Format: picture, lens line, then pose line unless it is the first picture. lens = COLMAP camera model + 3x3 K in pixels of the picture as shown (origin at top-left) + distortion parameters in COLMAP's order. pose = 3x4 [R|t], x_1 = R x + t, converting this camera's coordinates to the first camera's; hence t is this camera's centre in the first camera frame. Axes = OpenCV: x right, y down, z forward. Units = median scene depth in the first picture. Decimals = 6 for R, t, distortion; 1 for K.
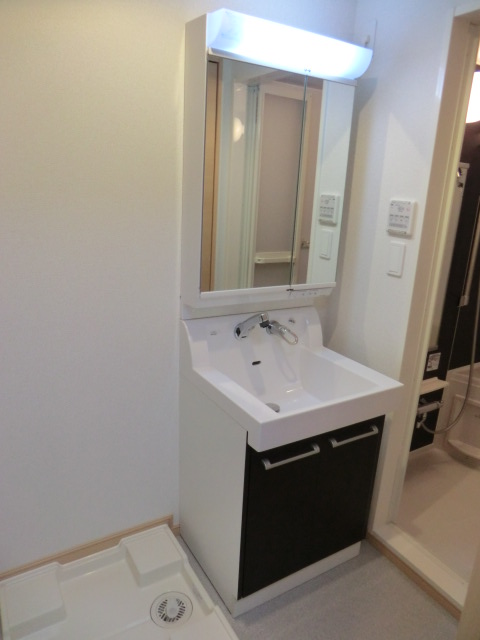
lens RADIAL K [[475.6, 0, 240.3], [0, 475.6, 319.3], [0, 0, 1]] dist [-0.024264, 0.013403]
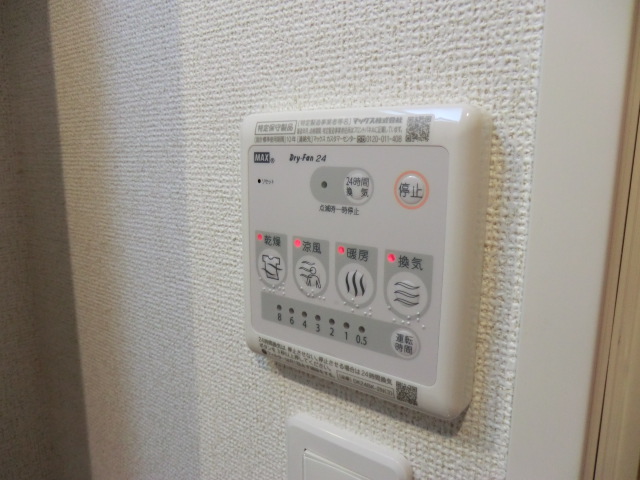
lens RADIAL K [[469.8, 0, 320.2], [0, 469.8, 240.1], [0, 0, 1]] dist [-0.075371, 0.076020]
pose [[0.922113, -0.104618, 0.372508, 0.289821], [0.139338, 0.987945, -0.067456, -0.213117], [-0.360960, 0.114107, 0.925574, 0.895550]]
